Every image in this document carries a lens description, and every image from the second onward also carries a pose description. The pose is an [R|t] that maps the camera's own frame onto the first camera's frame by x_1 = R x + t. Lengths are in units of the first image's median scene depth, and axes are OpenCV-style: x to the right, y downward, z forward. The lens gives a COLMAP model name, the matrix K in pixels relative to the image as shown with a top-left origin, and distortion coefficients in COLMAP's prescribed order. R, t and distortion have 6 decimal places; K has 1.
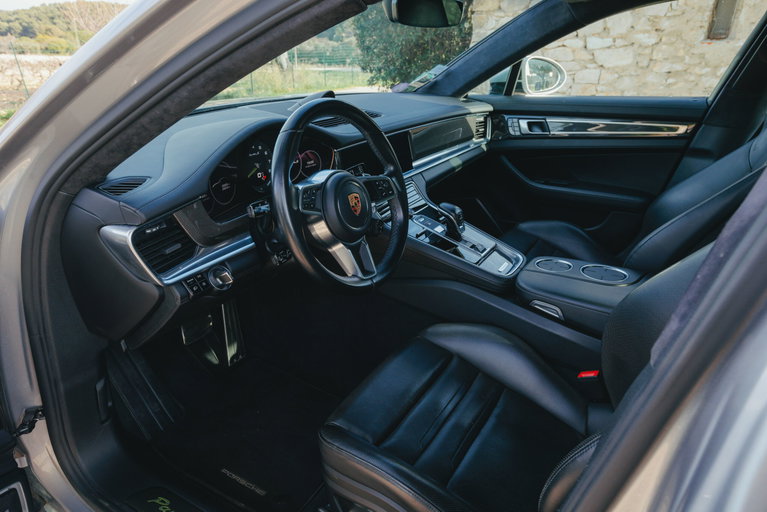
lens RADIAL K [[503.7, 0, 383.5], [0, 503.7, 256.0], [0, 0, 1]] dist [-0.004884, -0.000005]
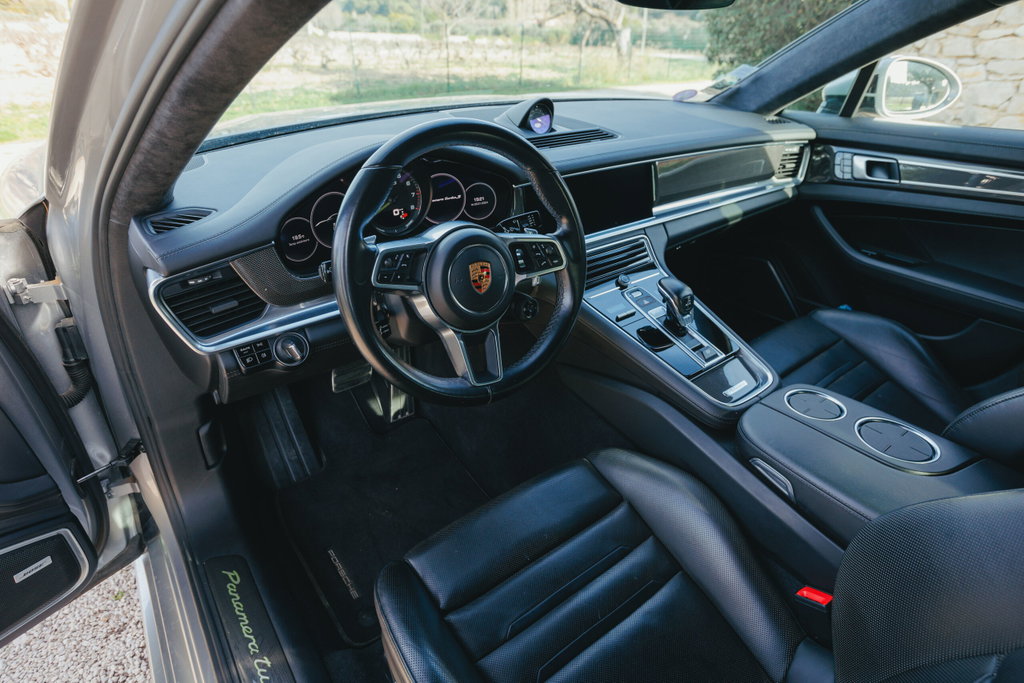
lens RADIAL K [[560.5, 0, 511.4], [0, 560.5, 337.0], [0, 0, 1]] dist [-0.033503, 0.023140]
pose [[0.931733, 0.191318, -0.308659, 0.148436], [-0.154616, 0.978075, 0.139512, -0.086149], [0.328583, -0.082264, 0.940886, 0.179142]]
